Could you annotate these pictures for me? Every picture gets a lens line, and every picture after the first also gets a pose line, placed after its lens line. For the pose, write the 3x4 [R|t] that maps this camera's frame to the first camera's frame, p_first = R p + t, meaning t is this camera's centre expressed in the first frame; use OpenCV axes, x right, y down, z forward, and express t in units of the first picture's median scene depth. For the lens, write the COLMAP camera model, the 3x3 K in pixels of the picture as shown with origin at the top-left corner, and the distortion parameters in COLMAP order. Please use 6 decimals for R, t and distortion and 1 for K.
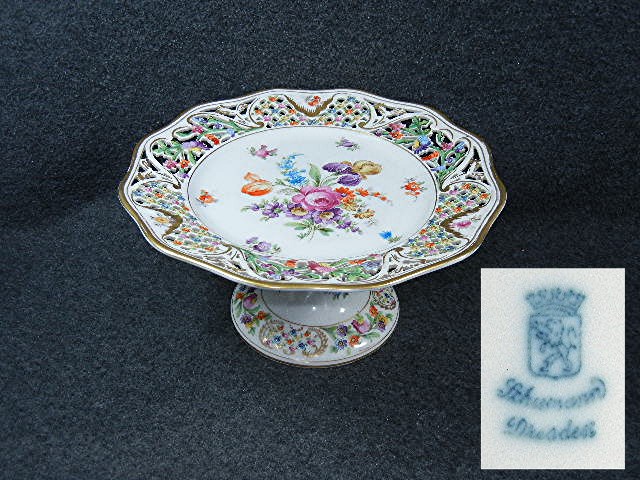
lens RADIAL K [[772.4, 0, 320.0], [0, 772.4, 240.0], [0, 0, 1]] dist [0.019123, 0.026842]
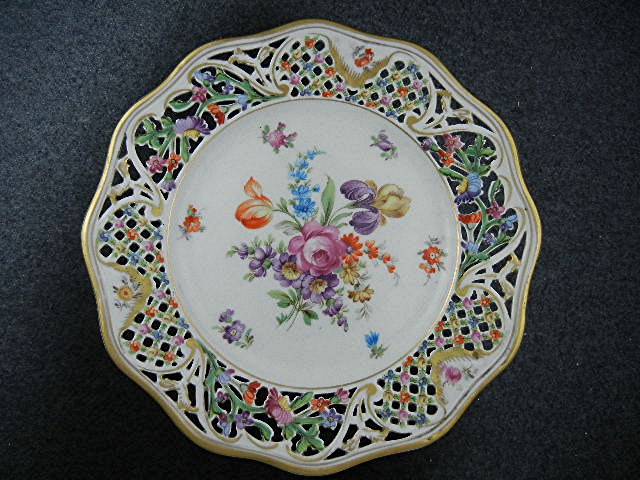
lens RADIAL K [[558.6, 0, 320.0], [0, 558.6, 240.0], [0, 0, 1]] dist [0.001471, 0.001015]
pose [[0.965981, 0.258604, -0.002157, -0.002261], [-0.174685, 0.658620, 0.731918, -0.503450], [0.190697, -0.706642, 0.681389, 0.563401]]
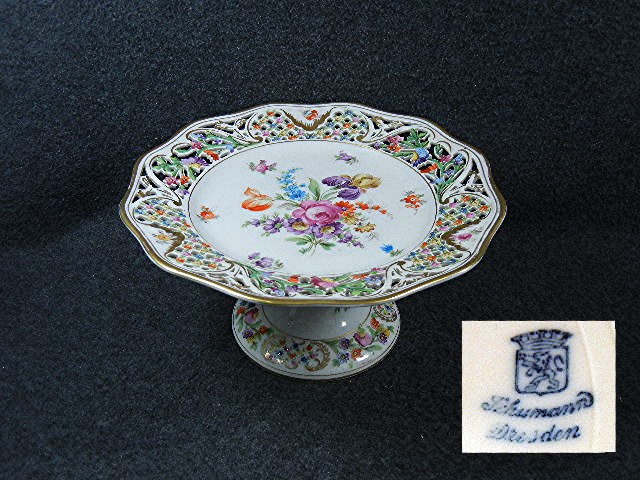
lens RADIAL K [[772.4, 0, 320.0], [0, 772.4, 240.0], [0, 0, 1]] dist [0.019123, 0.026842]
pose [[0.999815, -0.015875, 0.010820, -0.011603], [0.015984, 0.999821, -0.010107, -0.008007], [-0.010657, 0.010278, 0.999890, -0.002875]]
